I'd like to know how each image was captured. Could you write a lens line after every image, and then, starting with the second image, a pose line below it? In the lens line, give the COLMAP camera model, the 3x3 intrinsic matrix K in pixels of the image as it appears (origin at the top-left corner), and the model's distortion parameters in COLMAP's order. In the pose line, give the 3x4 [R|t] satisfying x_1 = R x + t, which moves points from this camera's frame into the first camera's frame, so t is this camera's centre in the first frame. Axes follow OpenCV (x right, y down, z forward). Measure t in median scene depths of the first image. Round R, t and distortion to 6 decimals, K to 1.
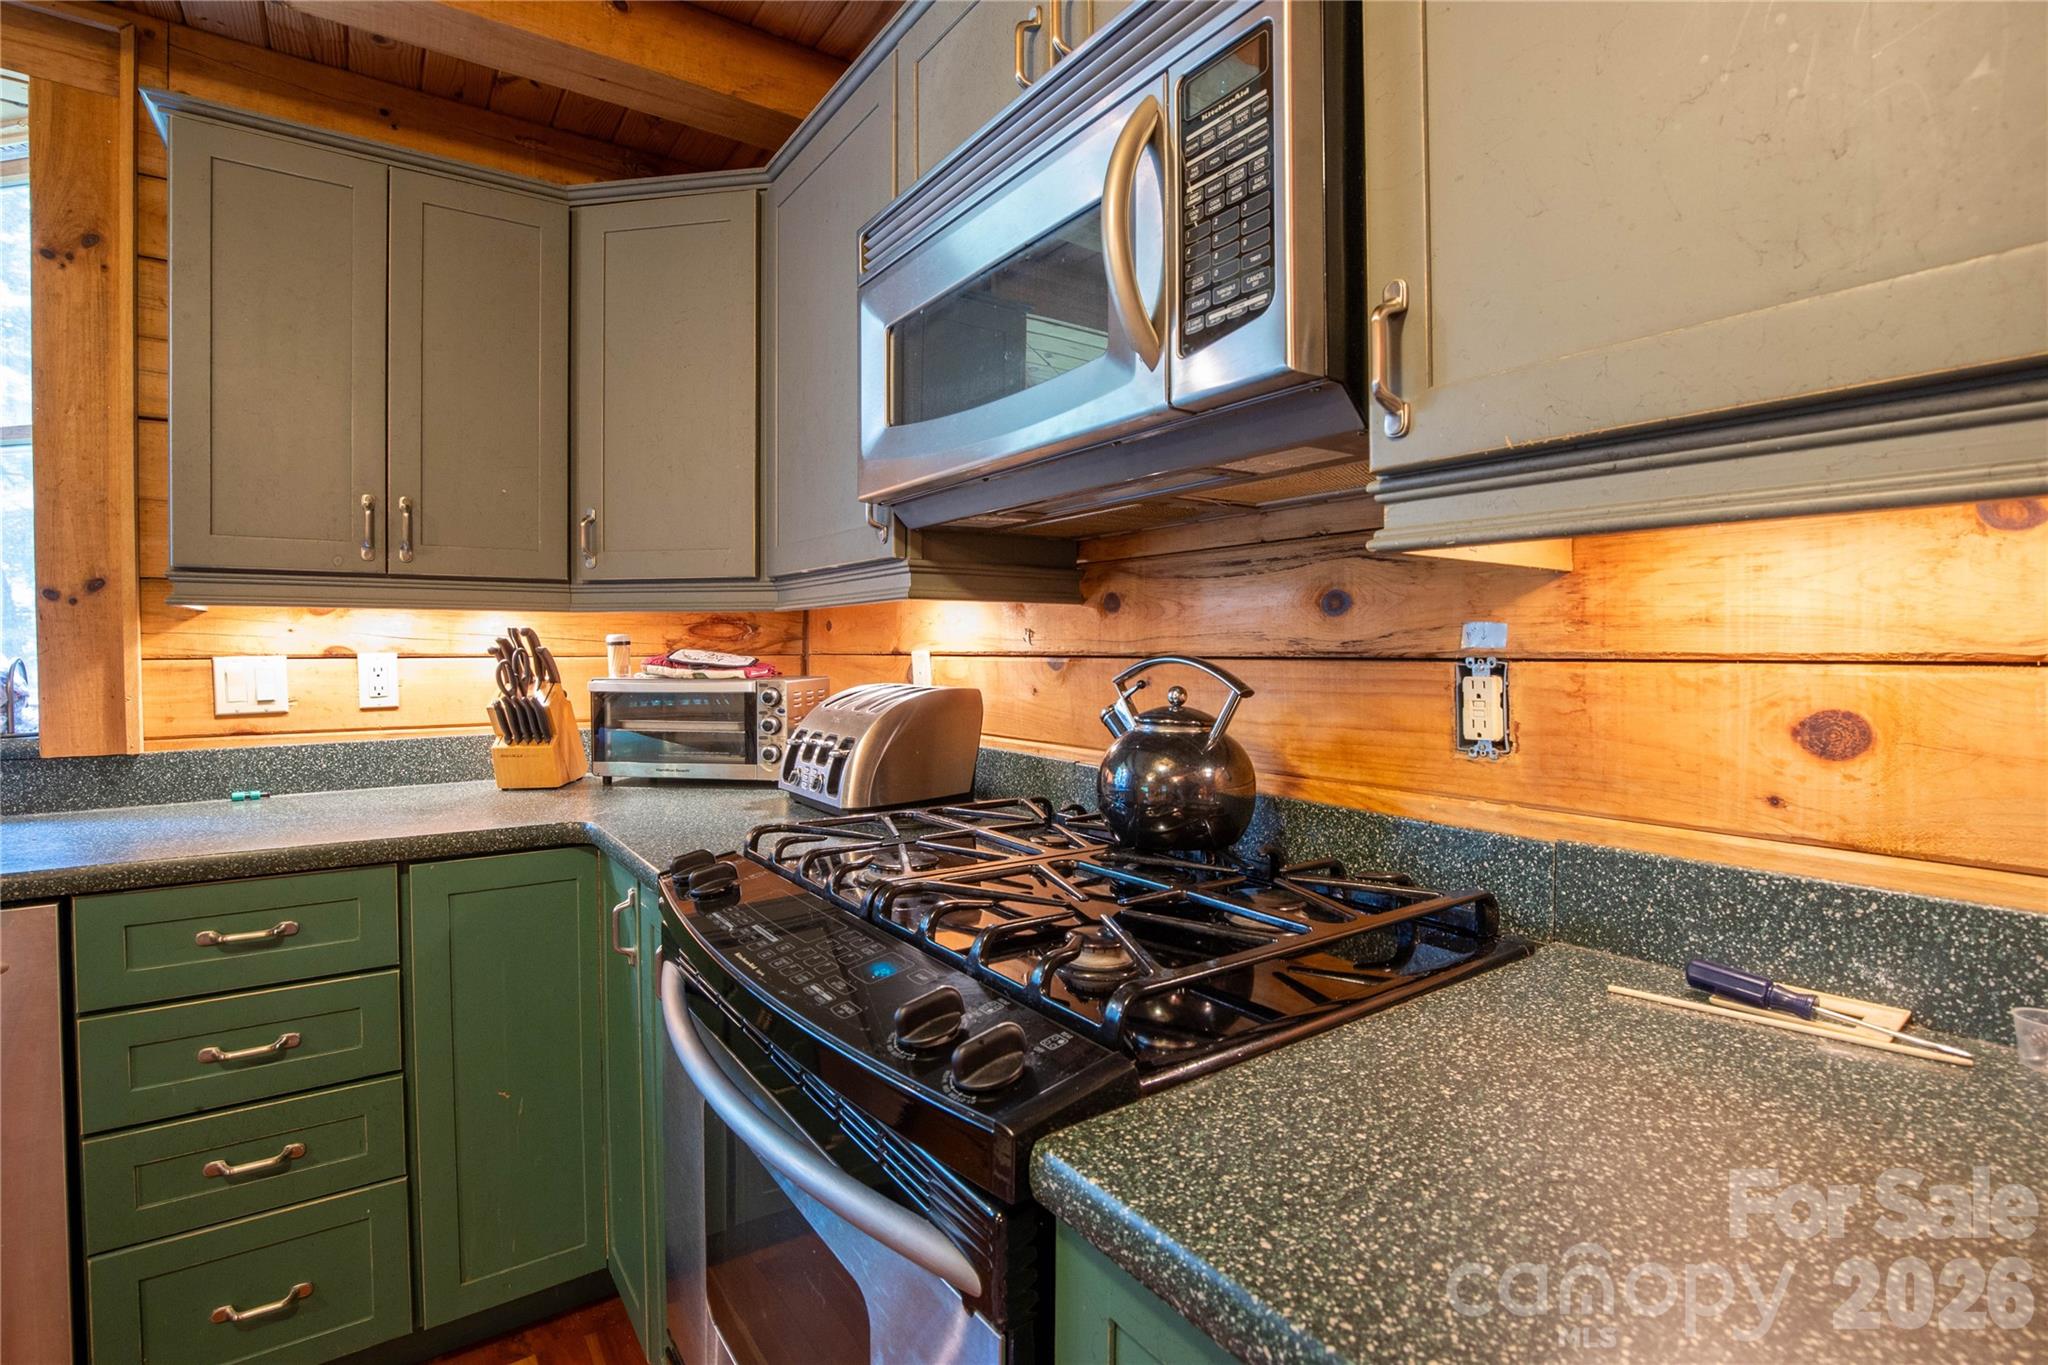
lens RADIAL K [[978.5, 0, 1030.3], [0, 978.5, 663.6], [0, 0, 1]] dist [-0.030826, 0.004358]
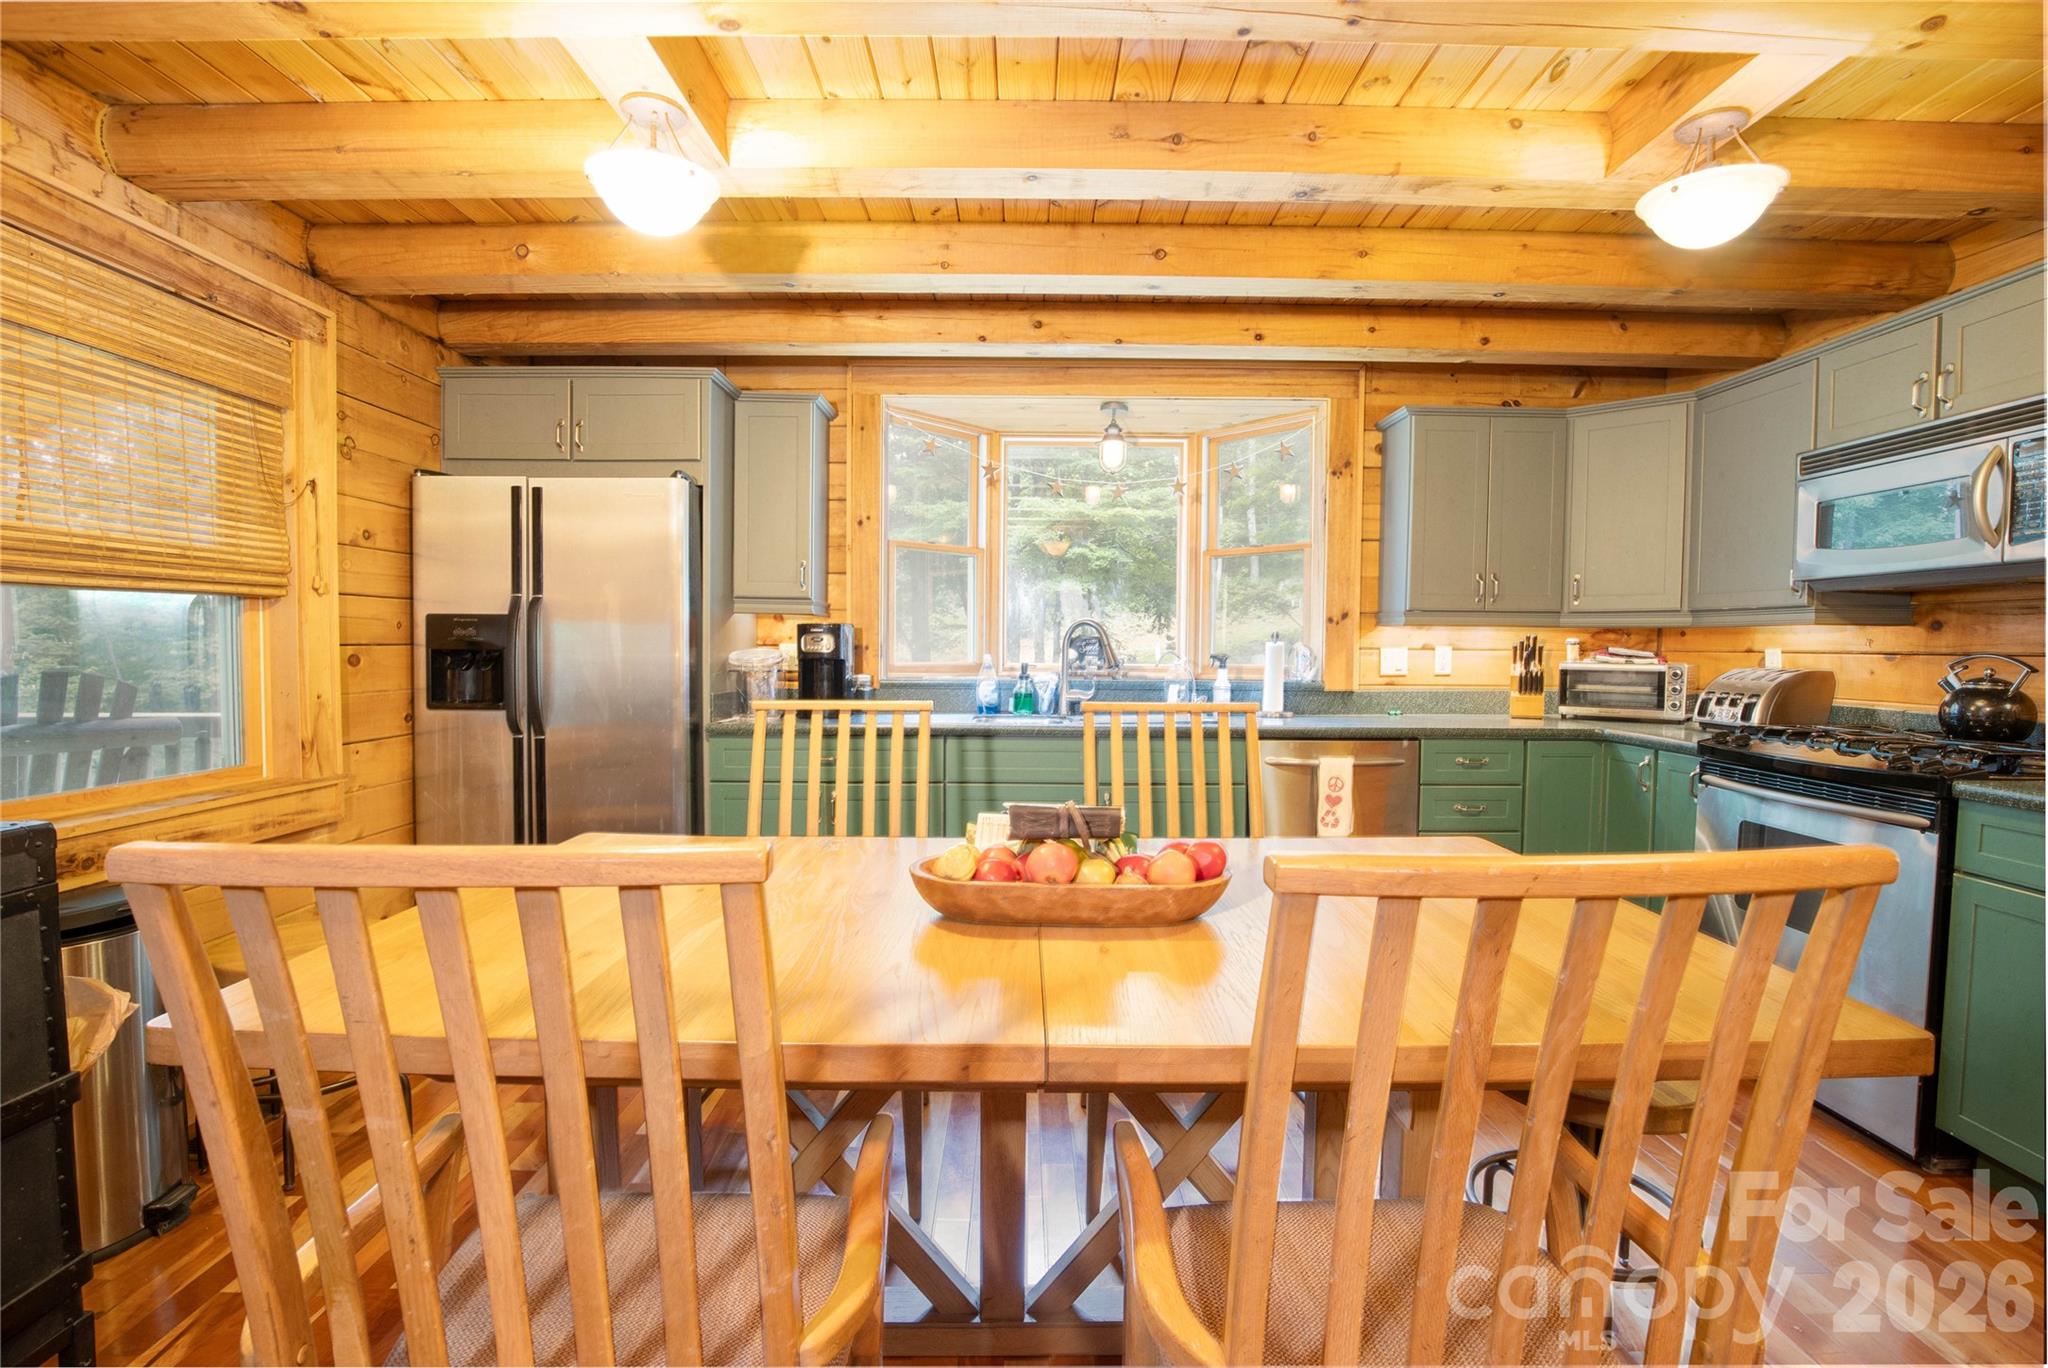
lens RADIAL K [[978.5, 0, 1004.1], [0, 978.5, 690.8], [0, 0, 1]] dist [-0.030826, 0.004358]
pose [[0.824041, 0.035670, -0.565407, -0.326227], [-0.018080, 0.999163, 0.036685, 0.025855], [0.566242, -0.020007, 0.823996, -1.408933]]
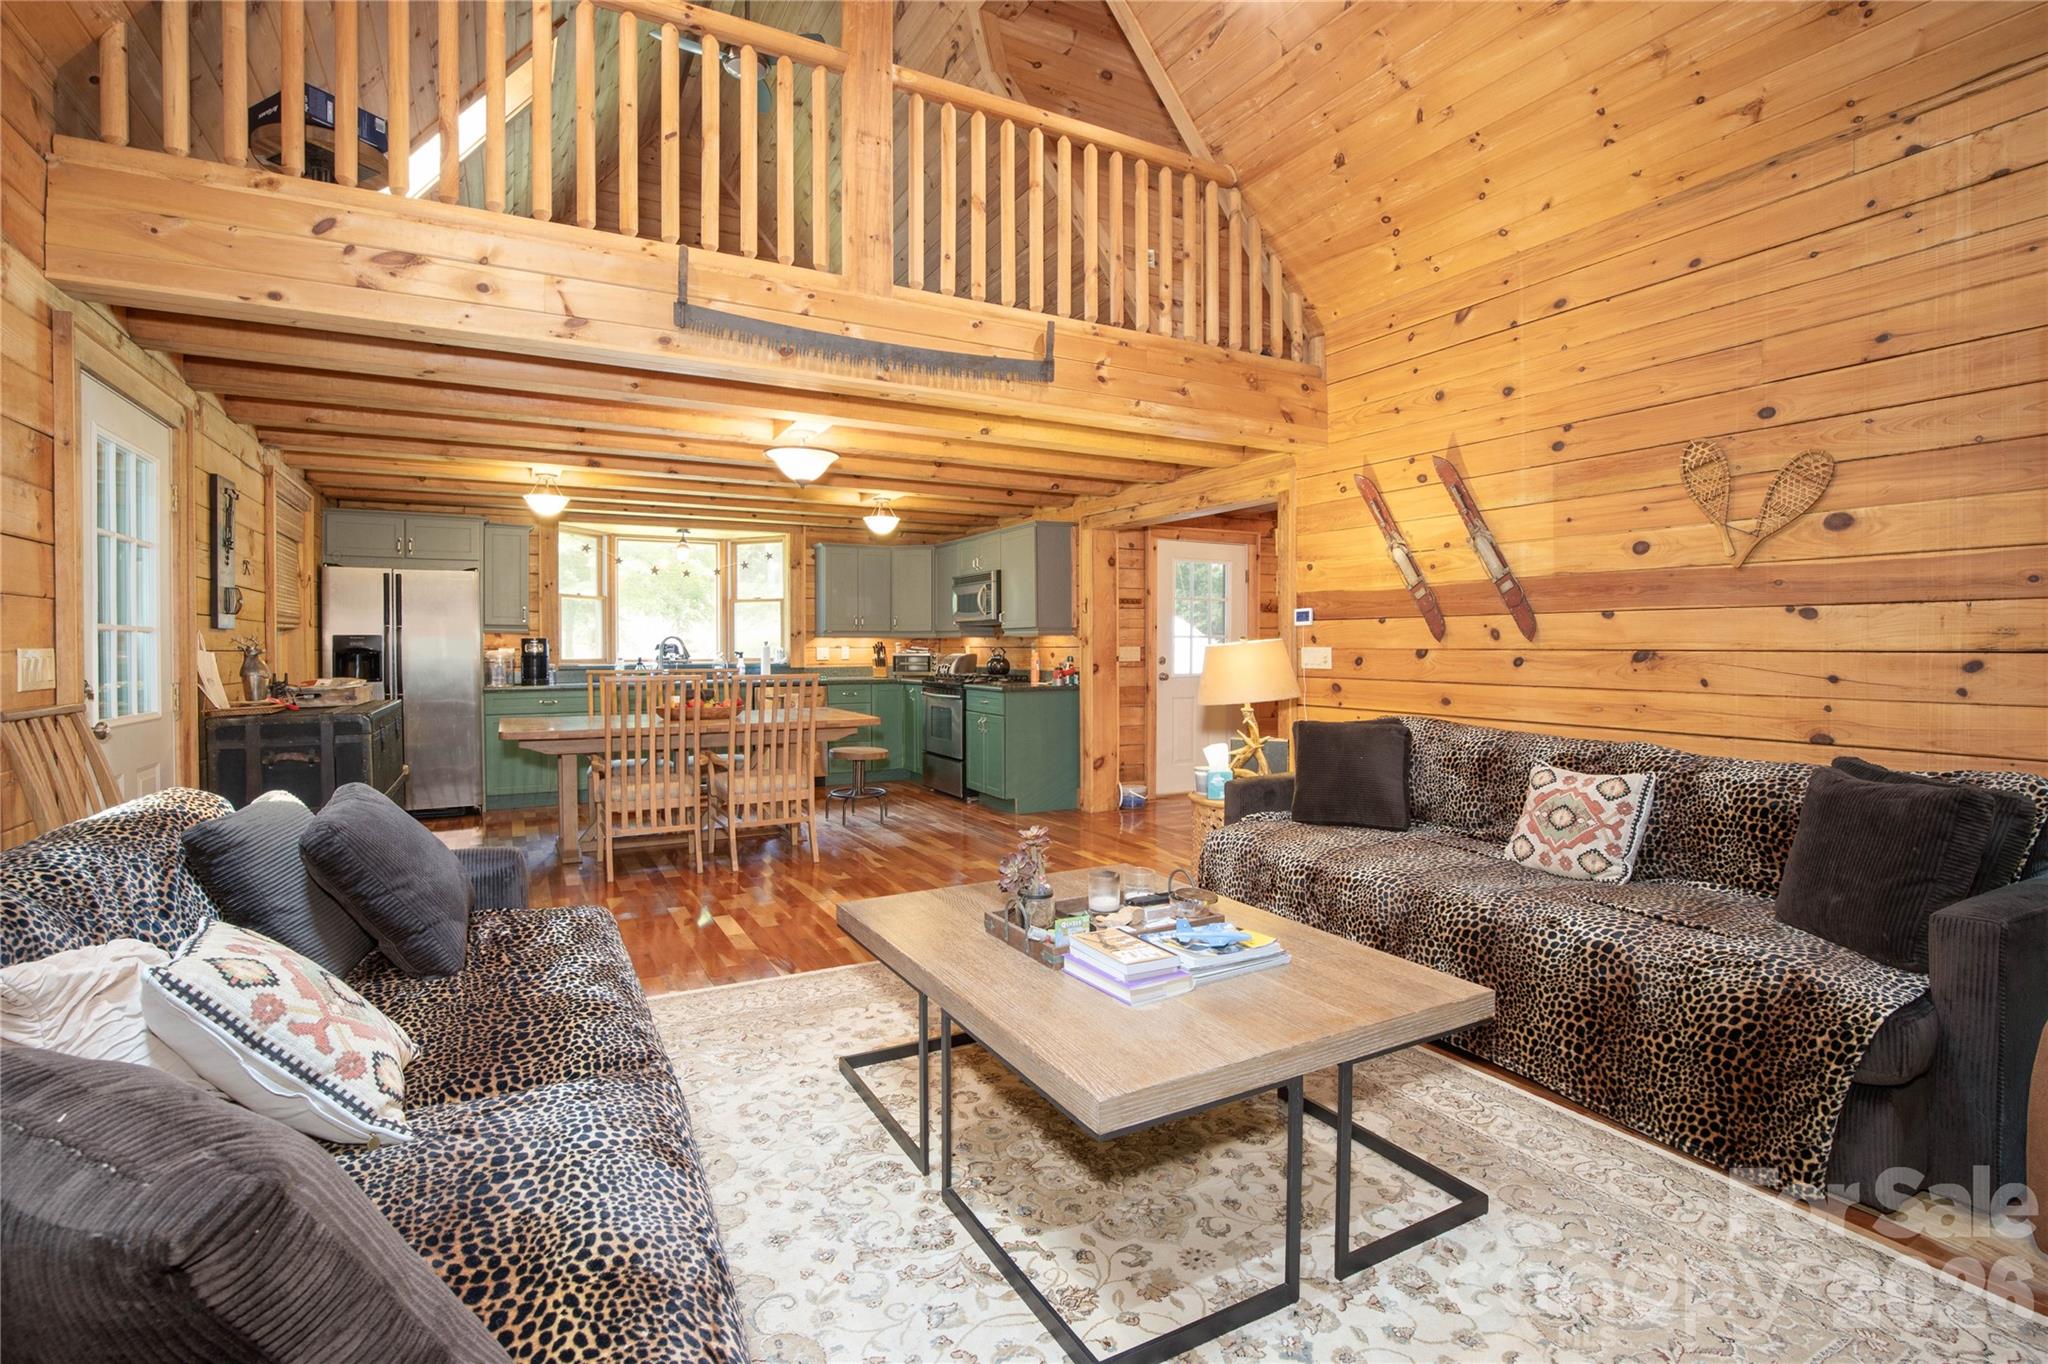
lens RADIAL K [[978.5, 0, 1044.4], [0, 978.5, 645.2], [0, 0, 1]] dist [-0.030826, 0.004358]
pose [[0.995879, -0.000594, -0.090689, 0.725513], [-0.000908, 0.999863, -0.016514, 0.061686], [0.090686, 0.016528, 0.995742, -3.881893]]
